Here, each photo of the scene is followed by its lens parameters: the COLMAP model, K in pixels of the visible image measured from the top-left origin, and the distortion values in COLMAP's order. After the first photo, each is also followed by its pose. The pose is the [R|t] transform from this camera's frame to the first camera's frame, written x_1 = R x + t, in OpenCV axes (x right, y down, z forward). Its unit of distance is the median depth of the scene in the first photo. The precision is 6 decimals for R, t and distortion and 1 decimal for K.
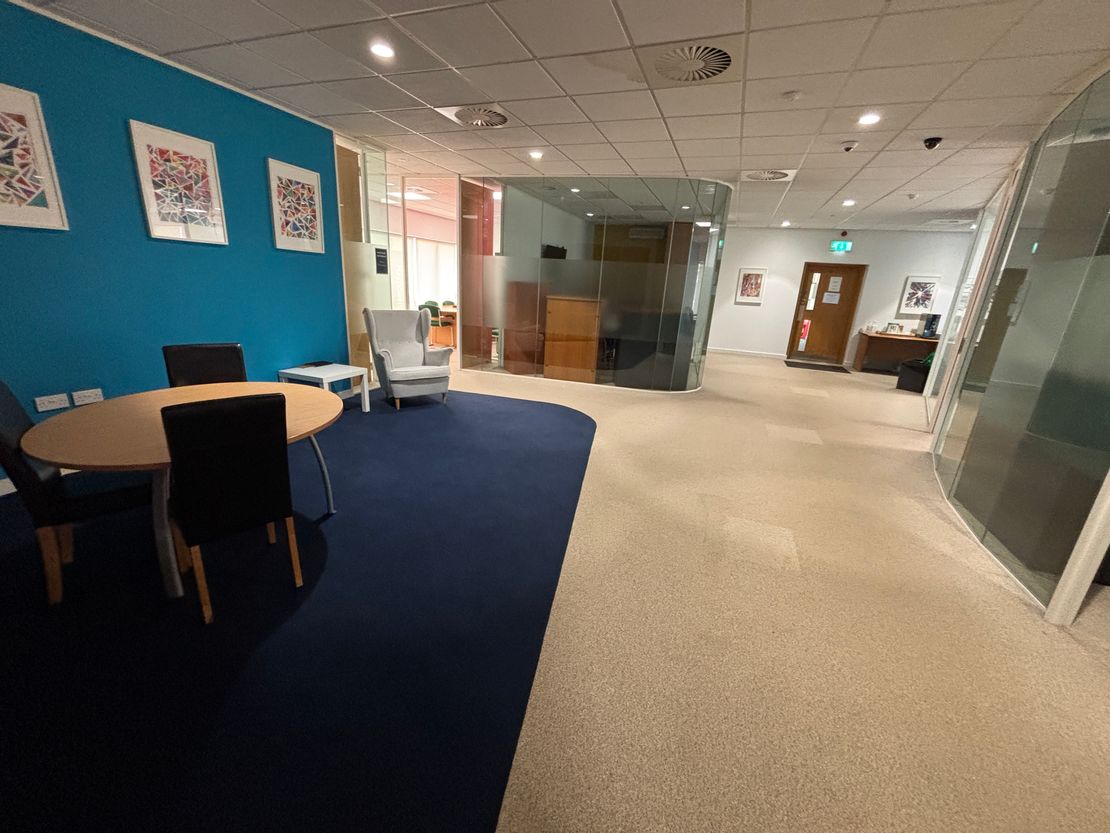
lens RADIAL K [[447.2, 0, 552.1], [0, 447.2, 414.2], [0, 0, 1]] dist [0.000244, -0.000003]
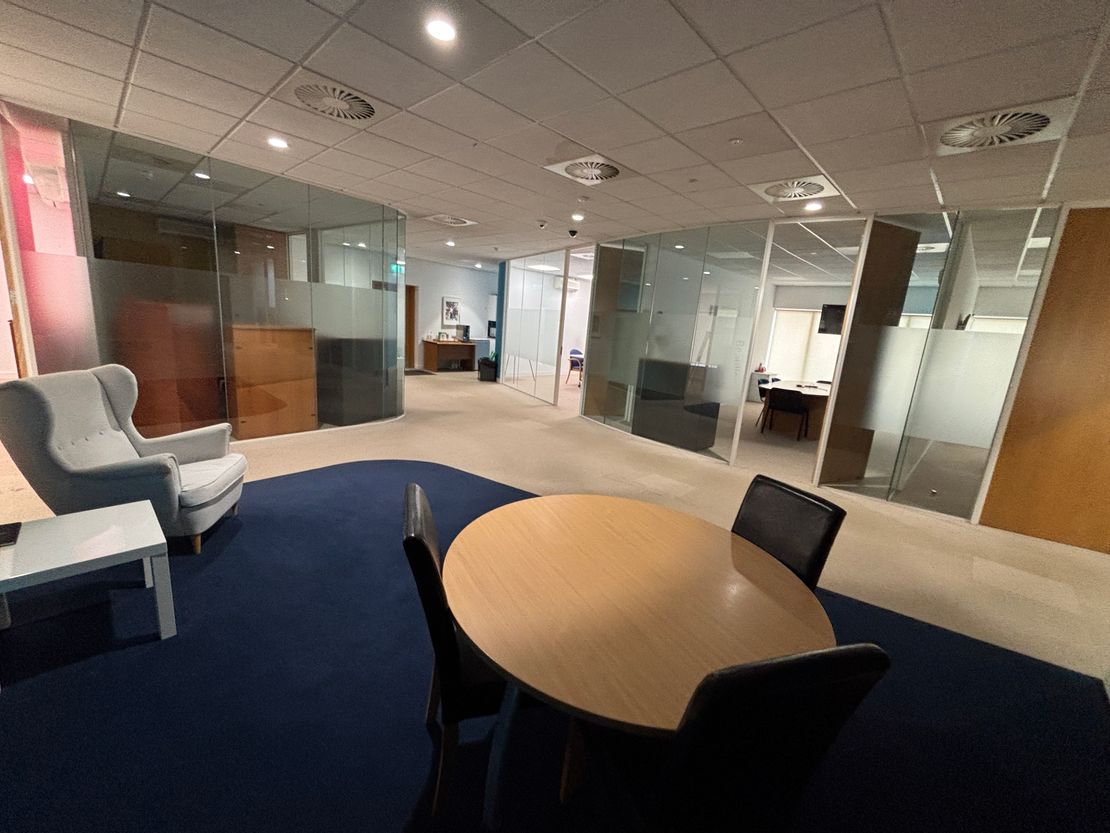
lens RADIAL K [[447.2, 0, 552.1], [0, 447.2, 414.2], [0, 0, 1]] dist [0.000244, -0.000003]
pose [[0.386338, -0.214080, 0.897169, -0.358943], [0.212946, 0.967116, 0.139072, -0.091332], [-0.897439, 0.137320, 0.419221, 0.210025]]
